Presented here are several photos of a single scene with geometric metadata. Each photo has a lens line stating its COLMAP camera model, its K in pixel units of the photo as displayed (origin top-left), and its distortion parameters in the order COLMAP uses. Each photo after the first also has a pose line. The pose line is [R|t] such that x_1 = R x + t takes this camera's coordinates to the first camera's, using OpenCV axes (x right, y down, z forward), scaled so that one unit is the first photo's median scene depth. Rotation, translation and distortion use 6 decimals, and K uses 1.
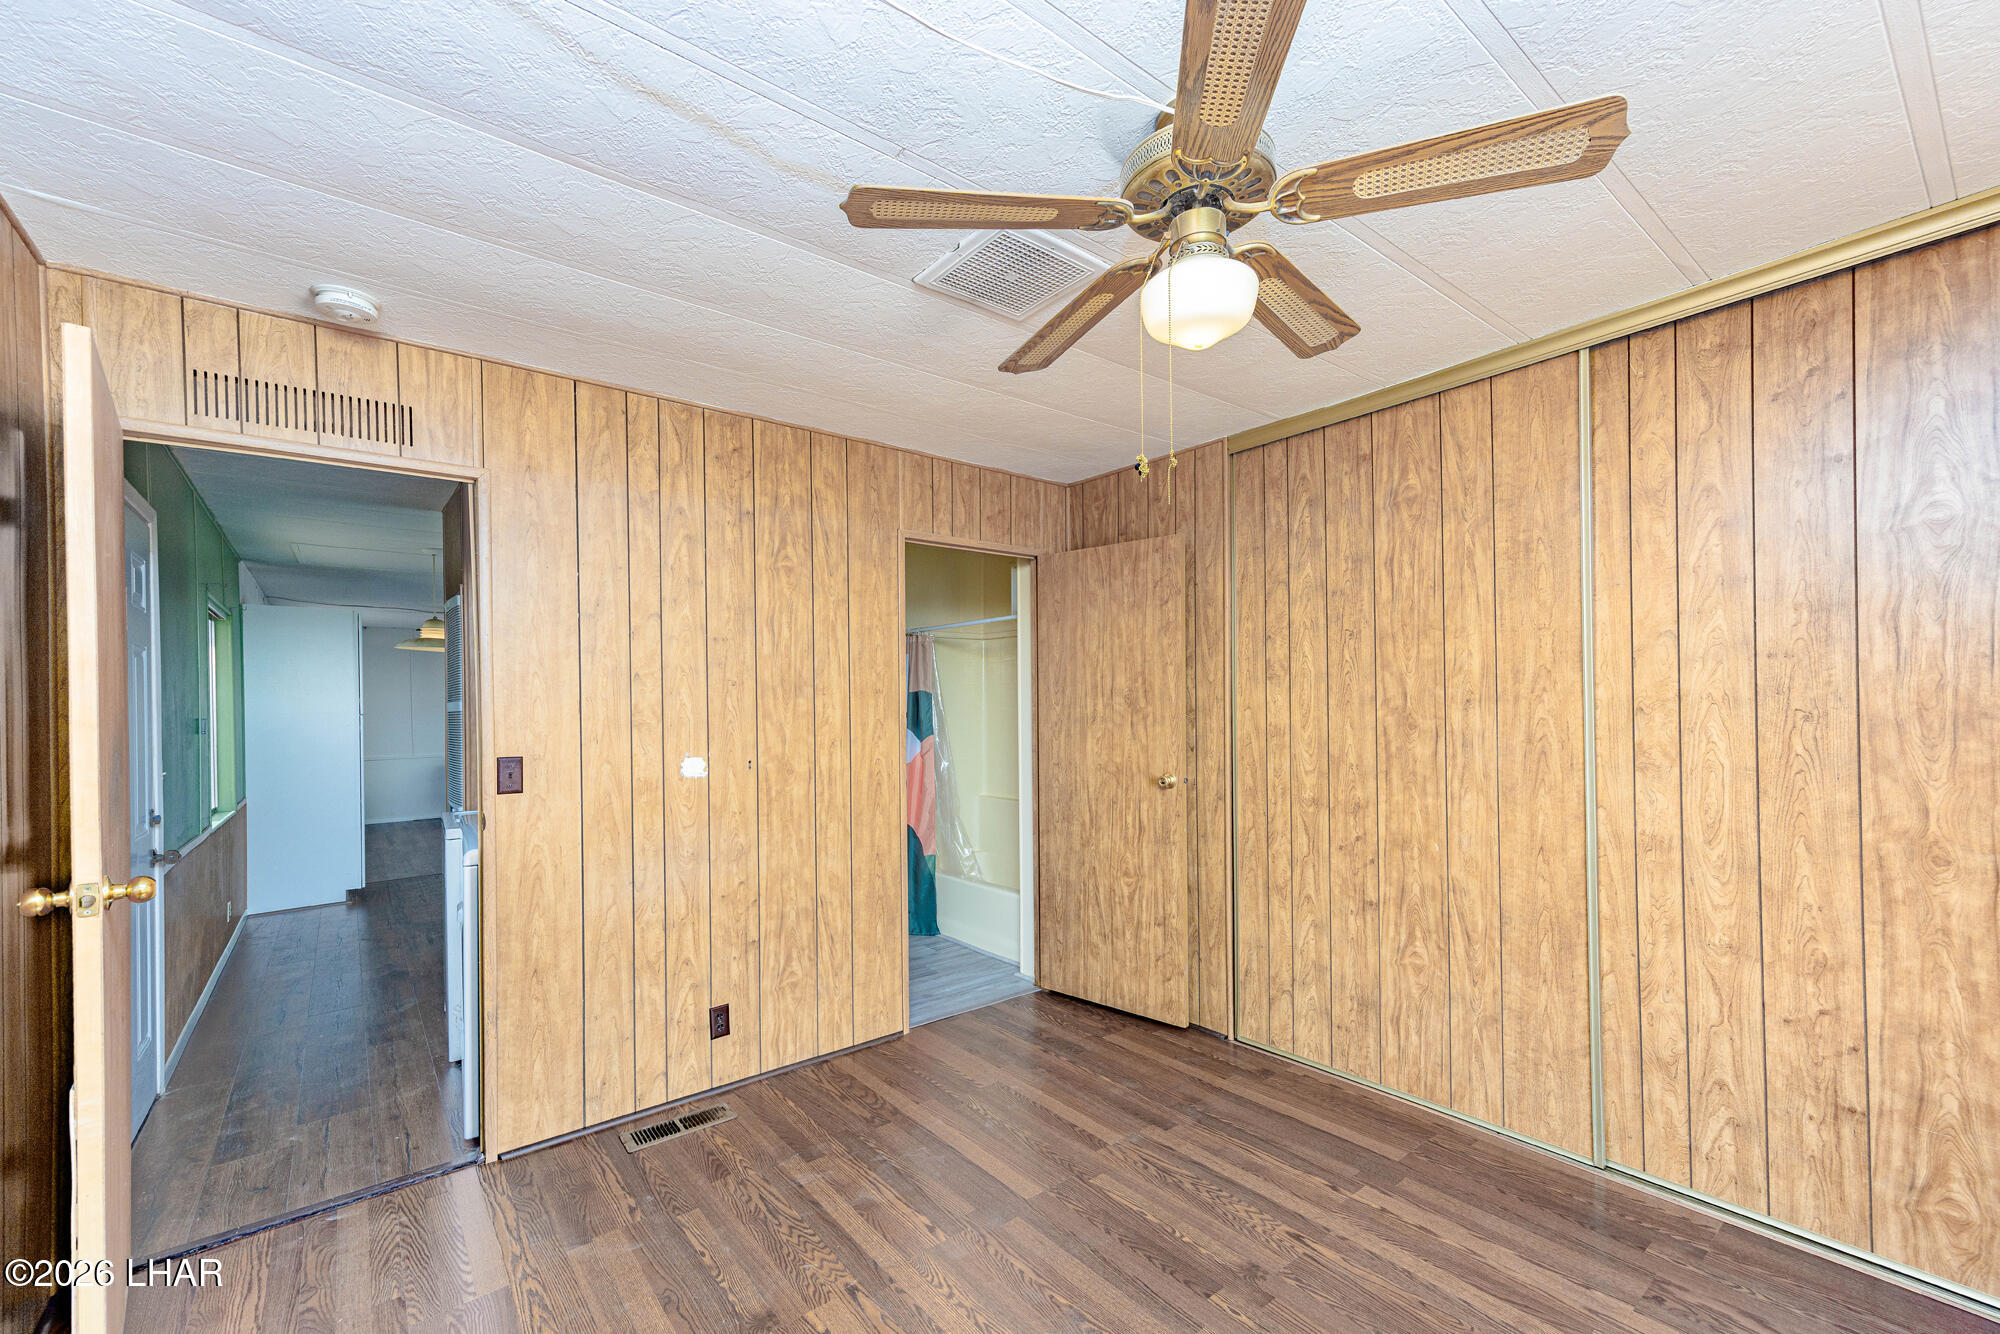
lens RADIAL K [[817.6, 0, 1004.1], [0, 817.6, 710.8], [0, 0, 1]] dist [0.011195, -0.000002]
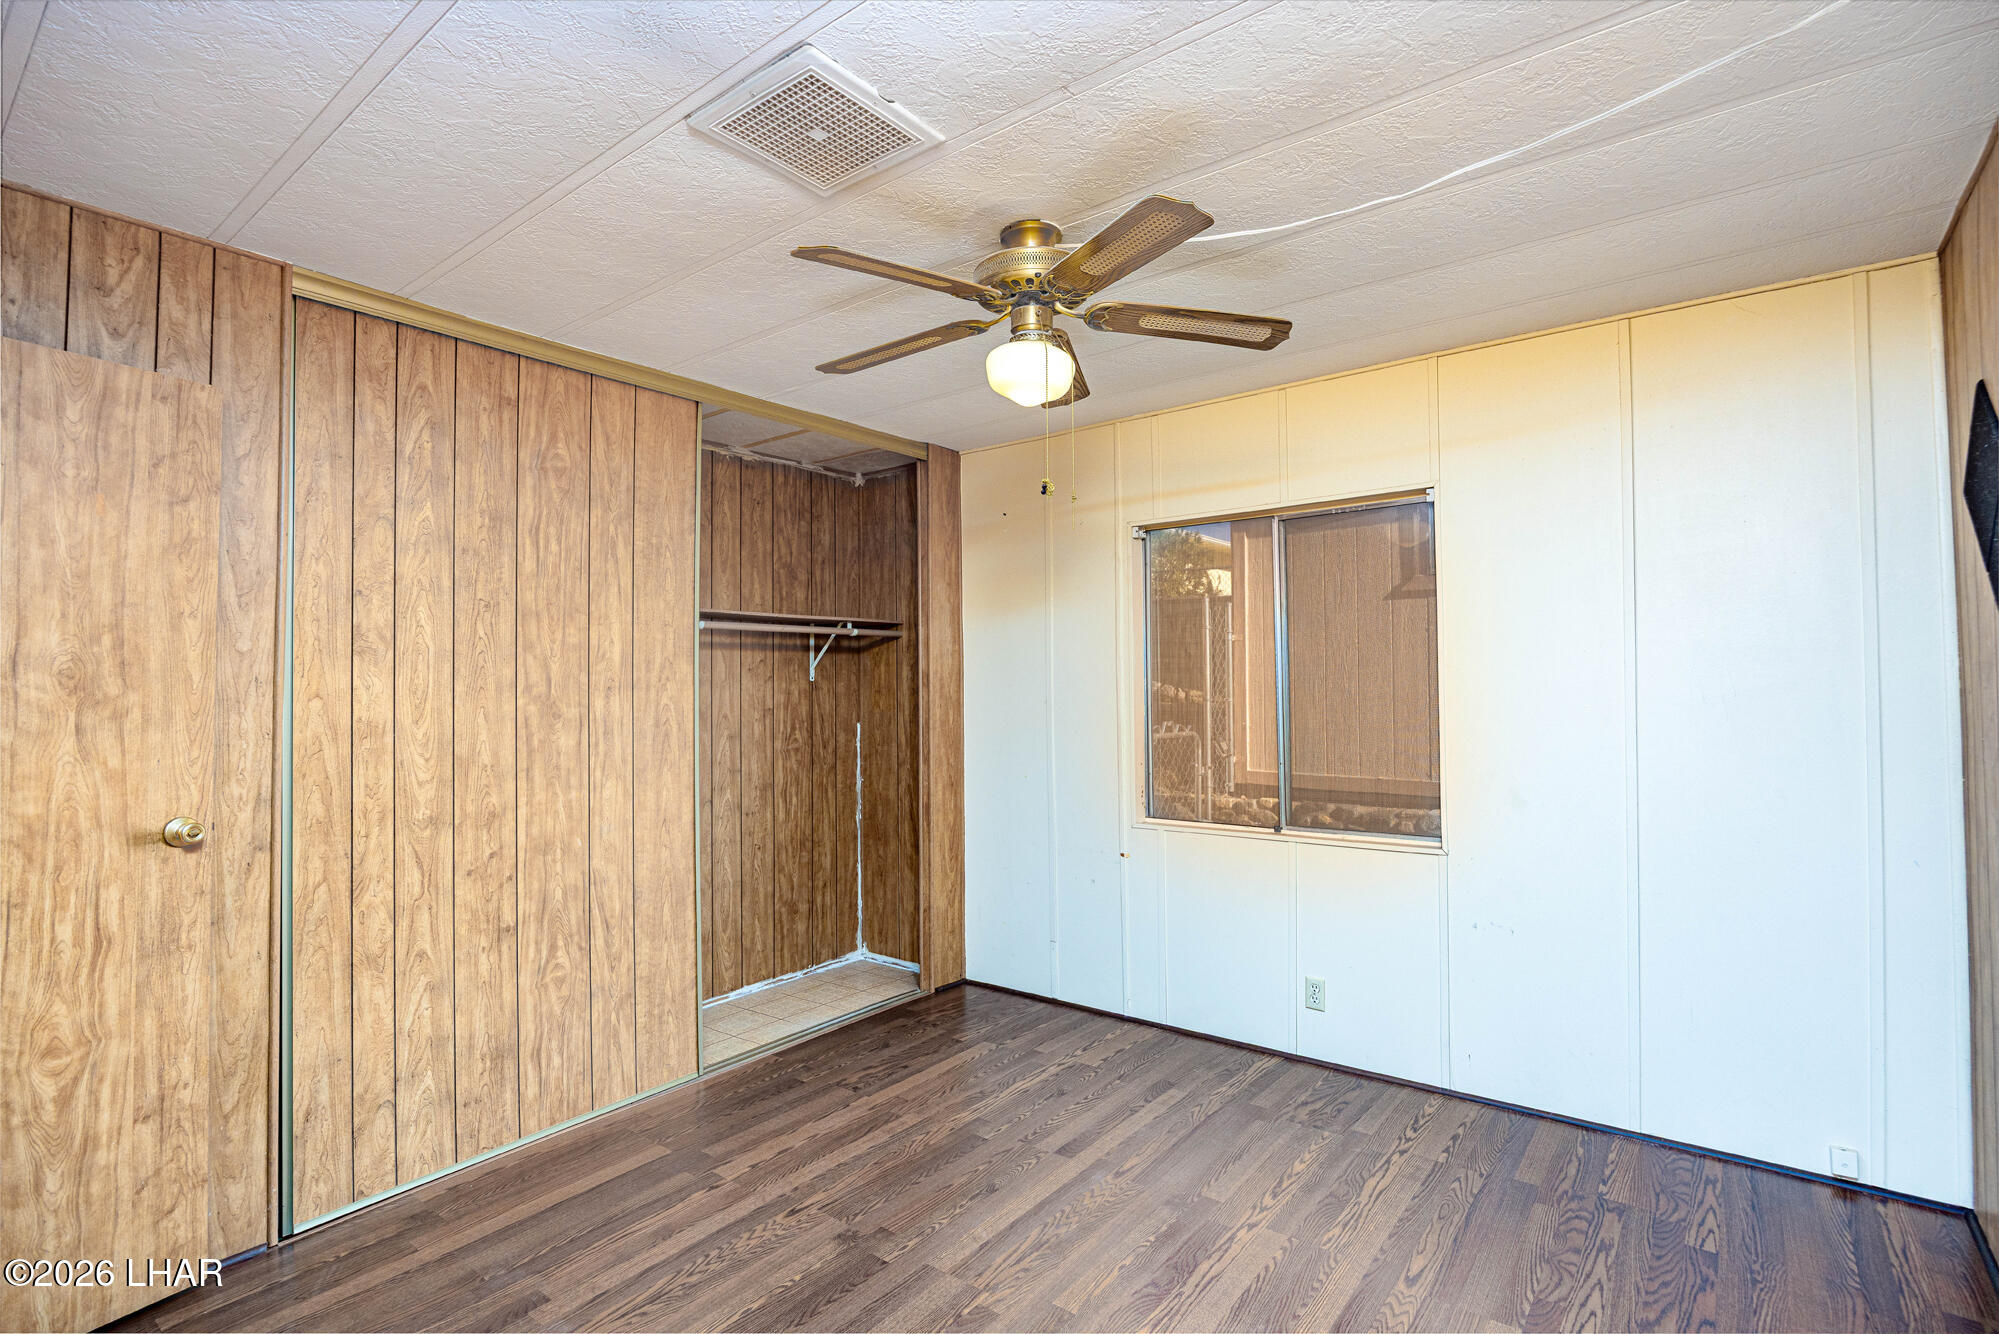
lens RADIAL K [[960.4, 0, 999.5], [0, 960.4, 667.0], [0, 0, 1]] dist [-0.002237, -0.000628]
pose [[-0.228558, 0.037377, 0.972813, -0.623014], [0.017208, 0.999262, -0.034350, 0.009333], [-0.973378, 0.008889, -0.229032, 0.722426]]
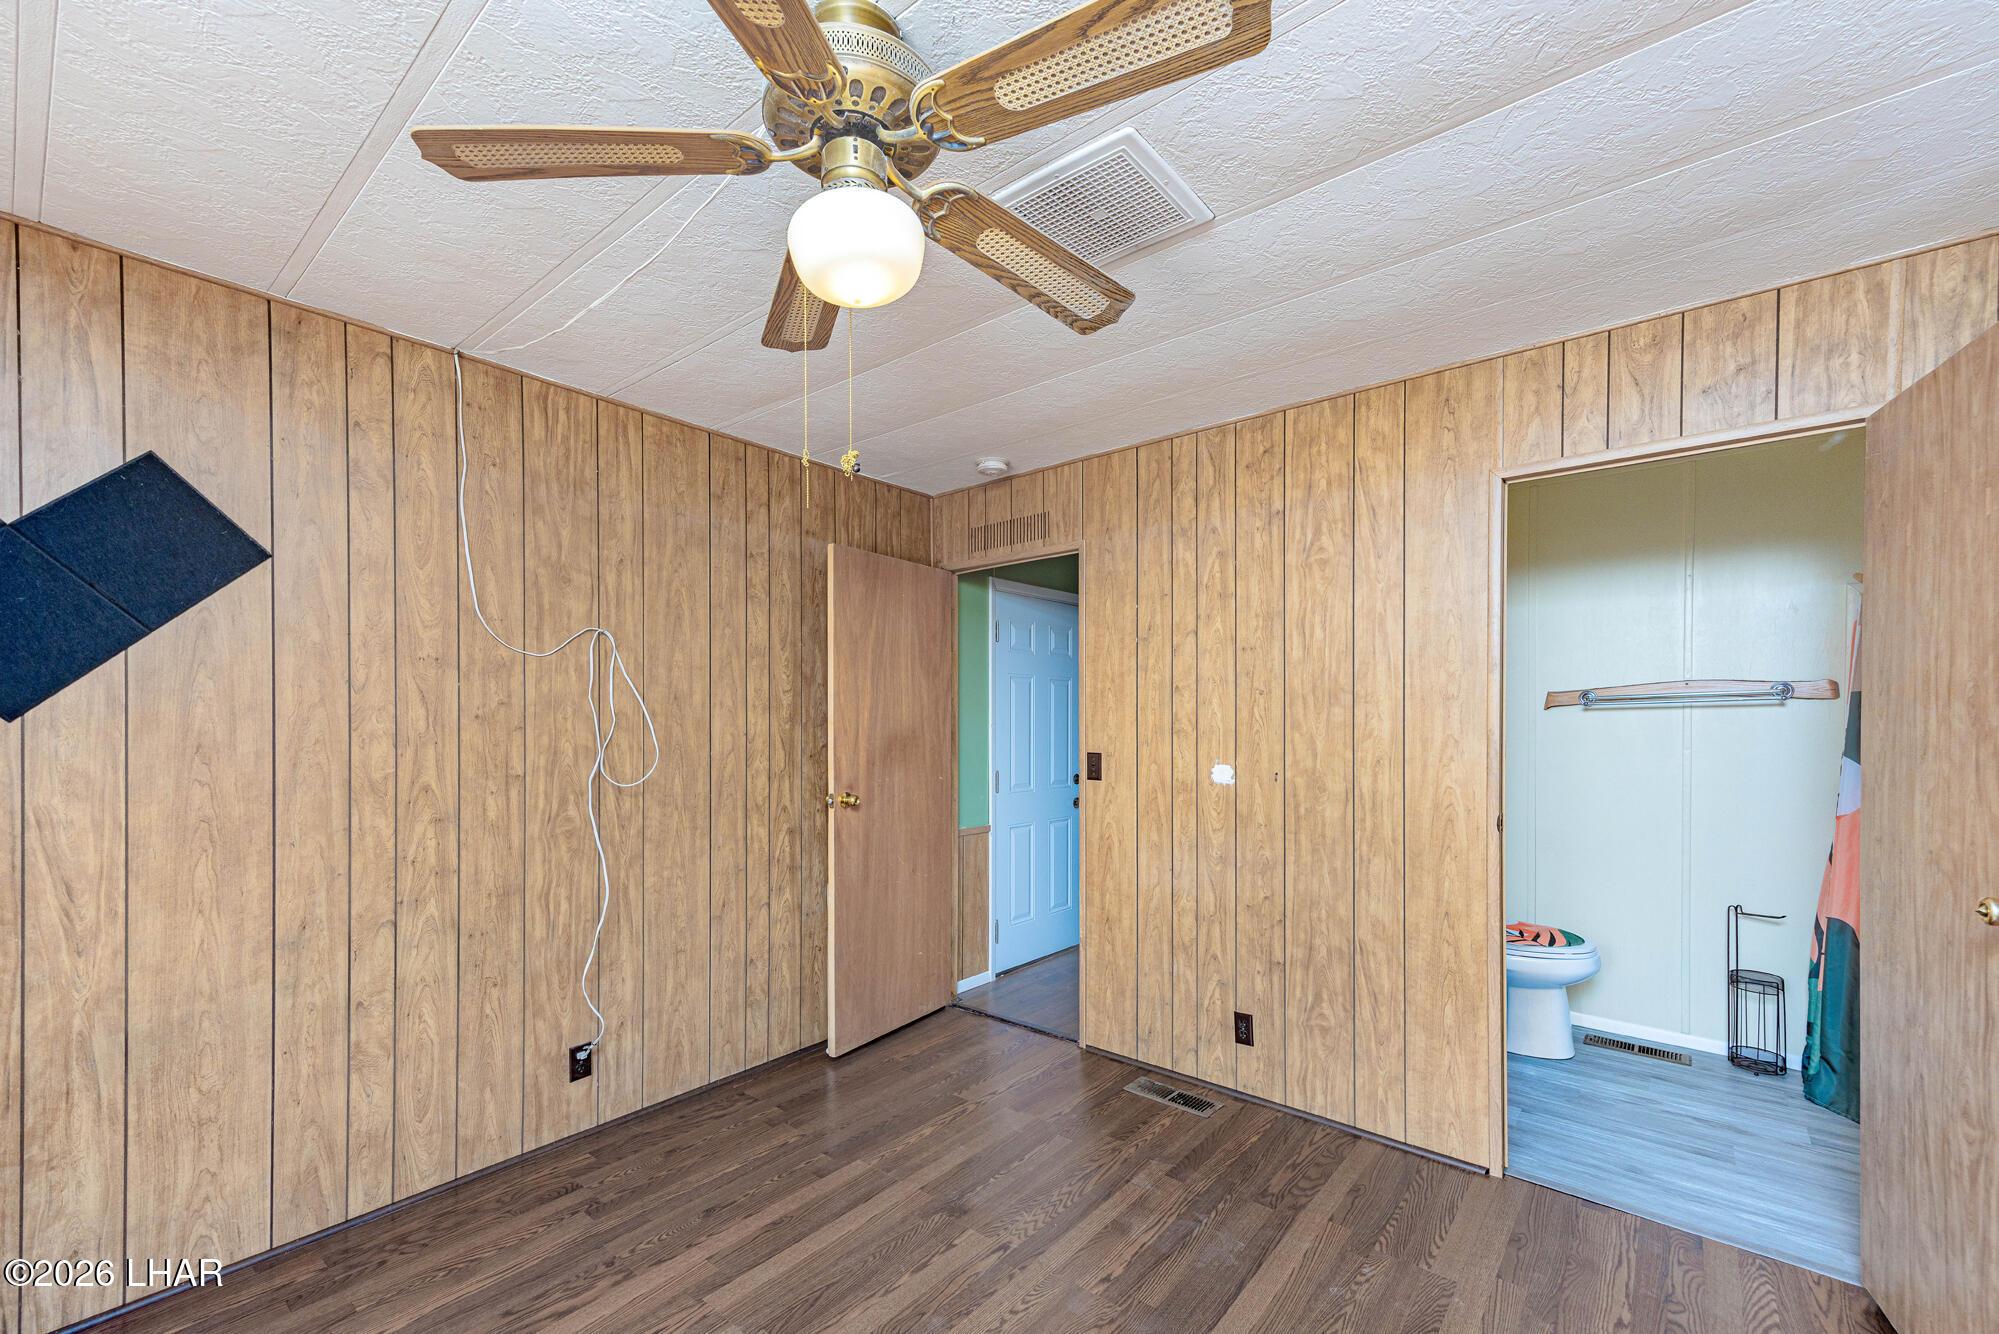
lens RADIAL K [[823.0, 0, 997.3], [0, 823.0, 723.9], [0, 0, 1]] dist [0.016365, 0.000046]
pose [[0.197613, 0.020007, -0.980076, 0.579629], [-0.006353, 0.999797, 0.019129, -0.012884], [0.980259, 0.002446, 0.197700, 0.501784]]
